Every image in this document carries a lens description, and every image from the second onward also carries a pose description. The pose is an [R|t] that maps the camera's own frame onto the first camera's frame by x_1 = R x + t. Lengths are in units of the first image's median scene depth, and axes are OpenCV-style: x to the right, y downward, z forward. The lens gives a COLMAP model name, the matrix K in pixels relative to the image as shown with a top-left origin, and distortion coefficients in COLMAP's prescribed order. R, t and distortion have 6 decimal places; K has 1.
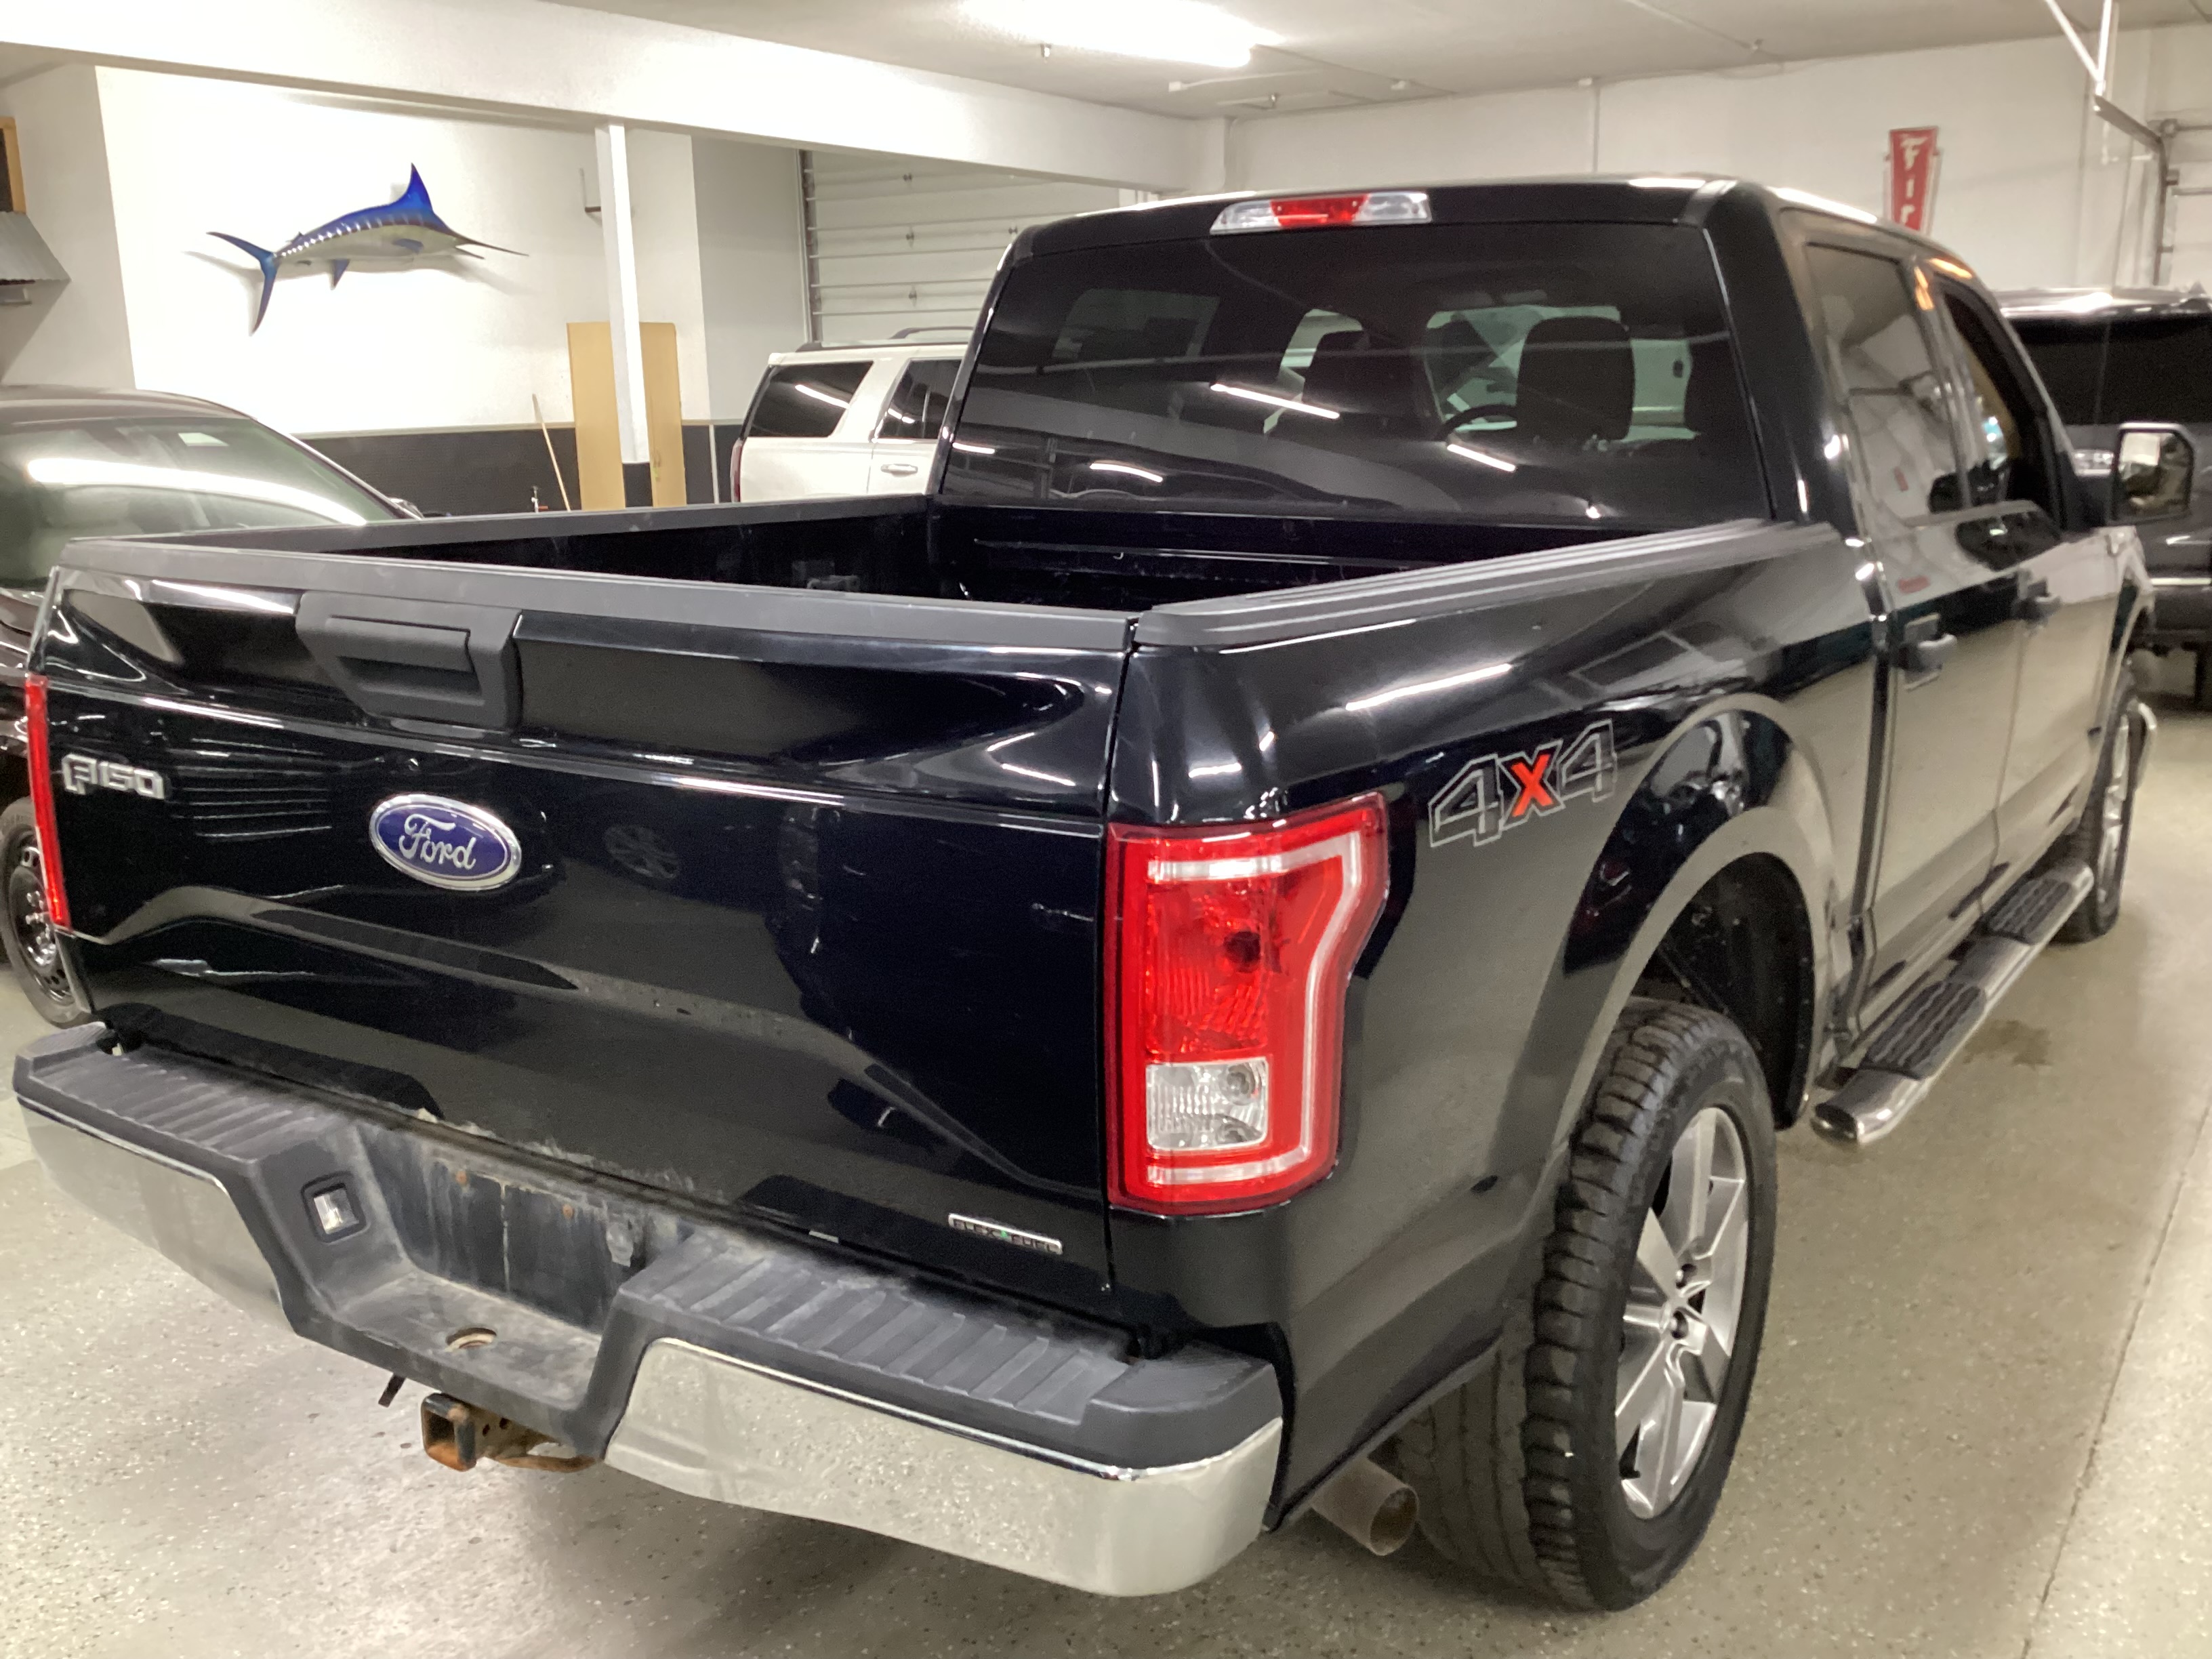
lens RADIAL K [[1949.4, 0, 1101.1], [0, 1949.4, 839.7], [0, 0, 1]] dist [-0.002643, -0.002754]
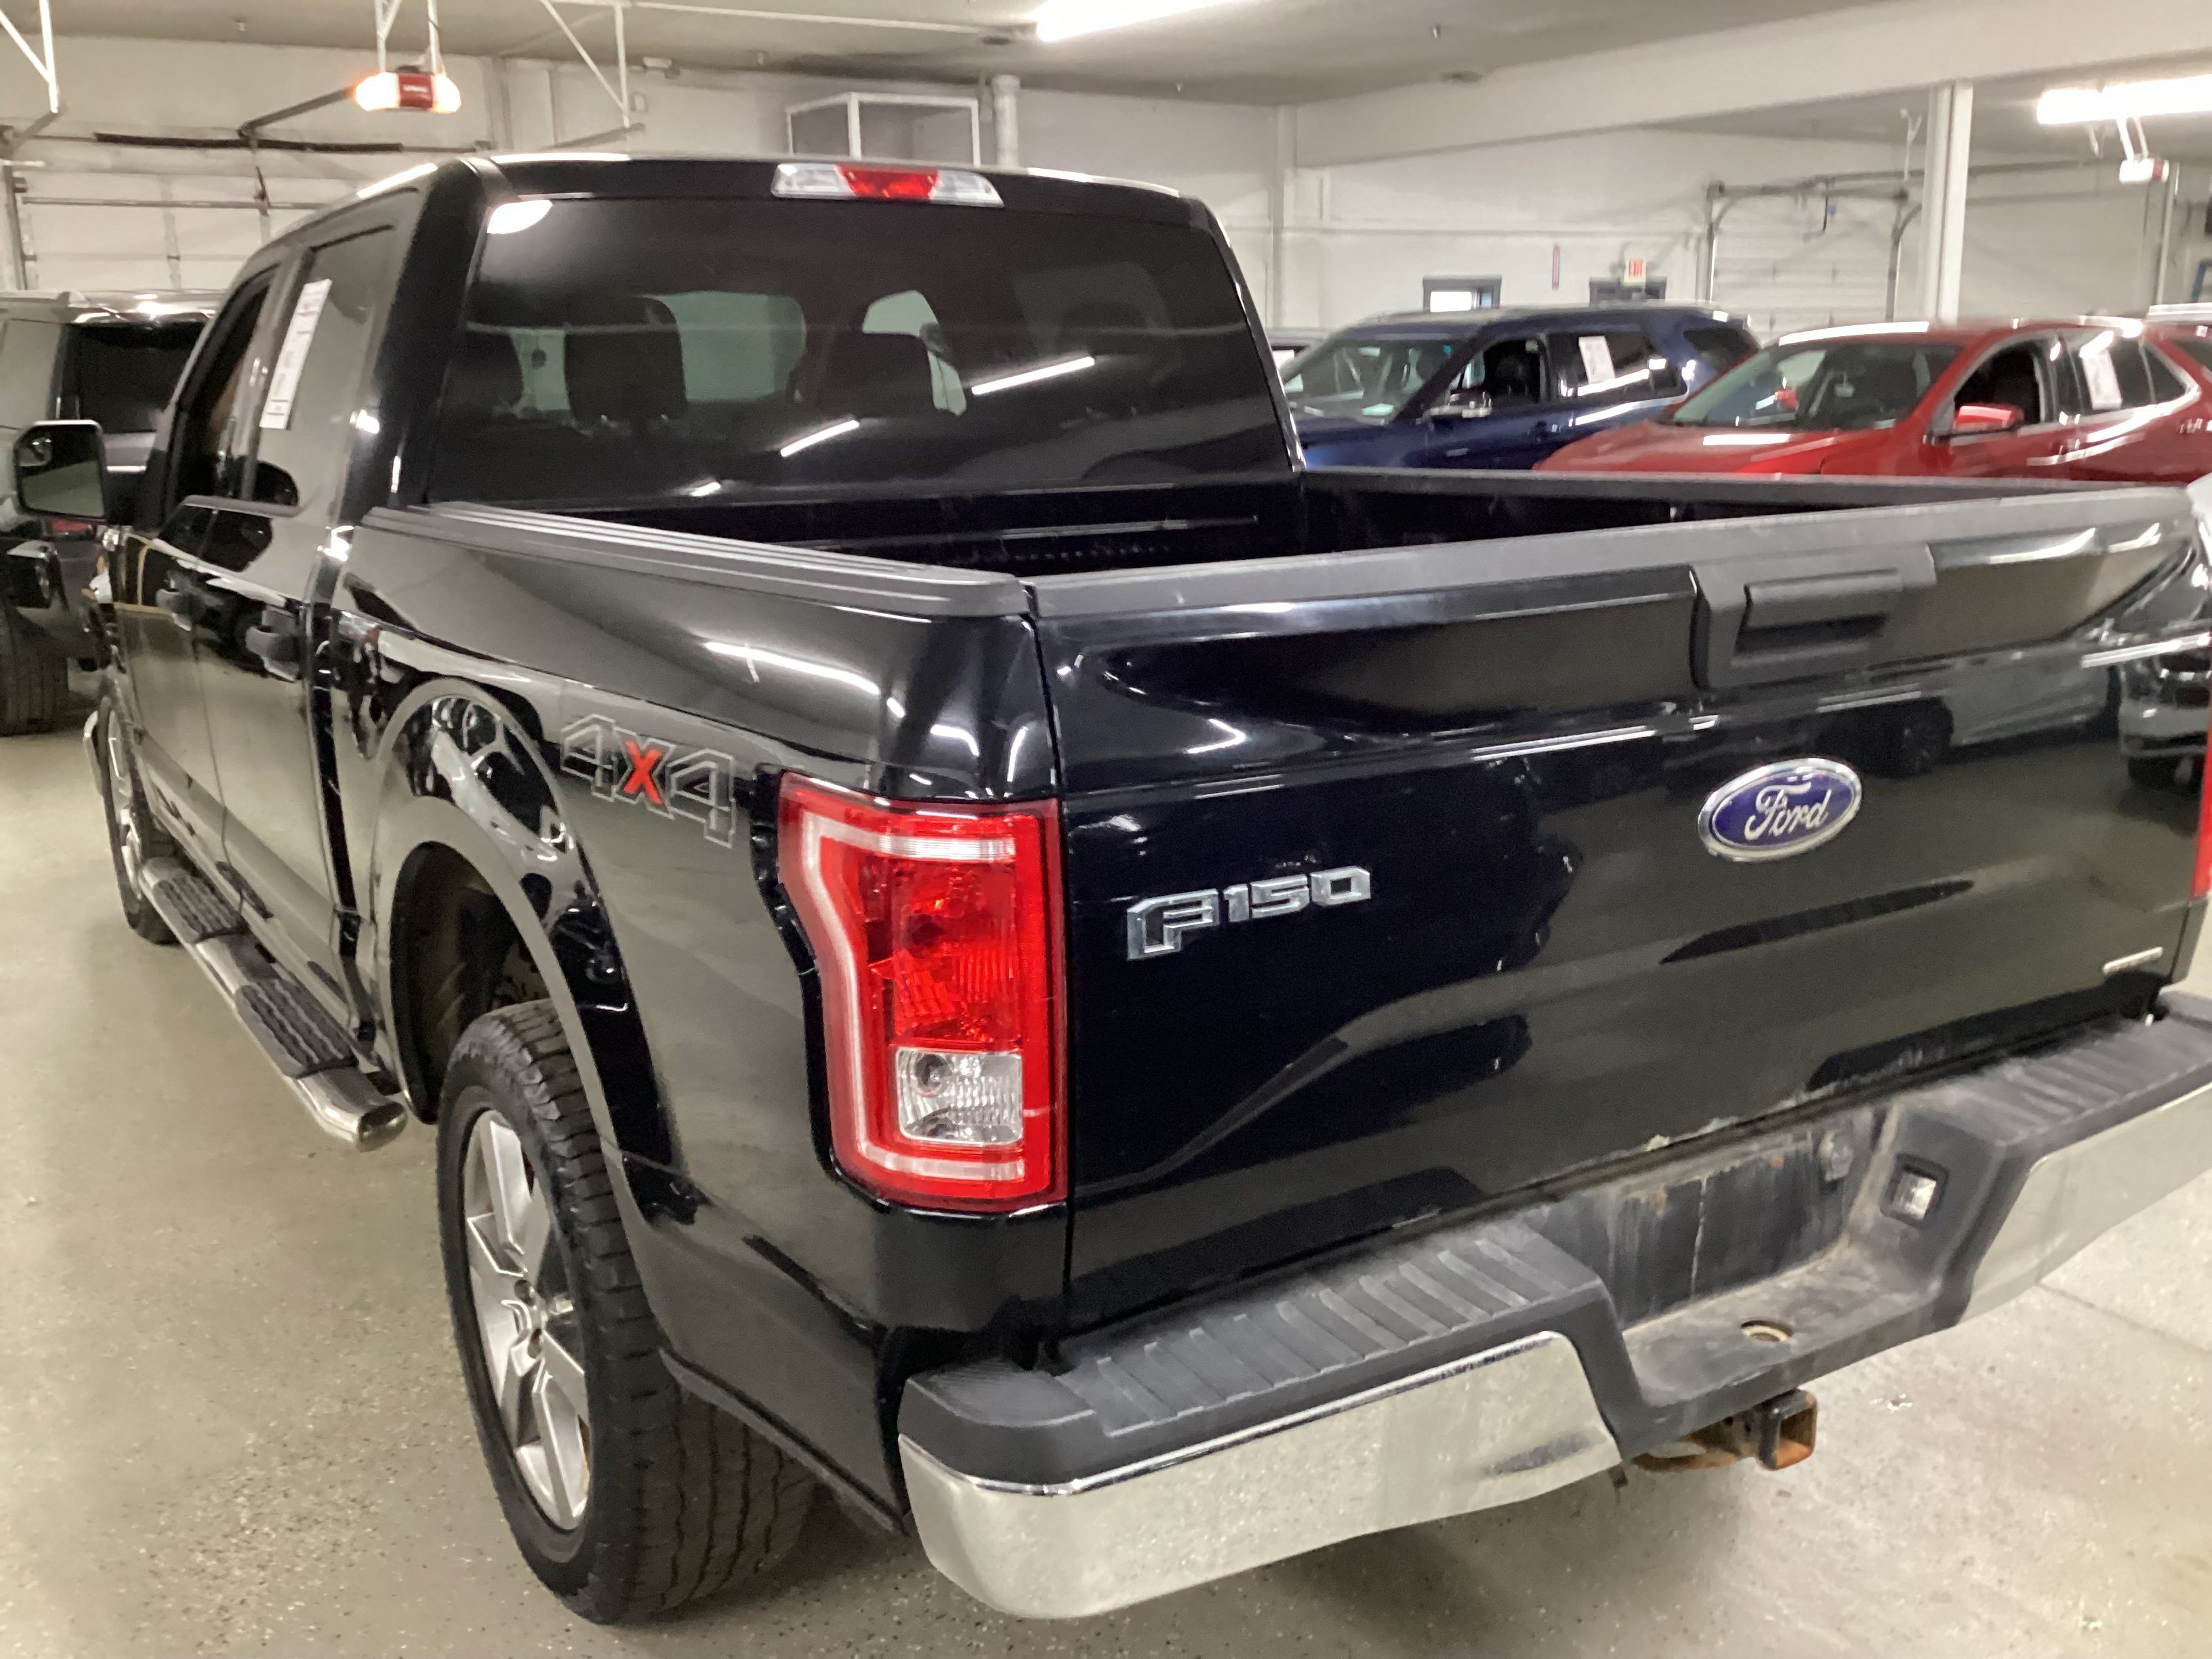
lens RADIAL K [[1949.4, 0, 1106.6], [0, 1949.4, 820.4], [0, 0, 1]] dist [-0.002643, -0.002754]
pose [[0.443832, -0.206537, 0.871984, -1.220963], [0.221119, 0.968229, 0.116786, -0.165021], [-0.868400, 0.140979, 0.475401, 0.777418]]
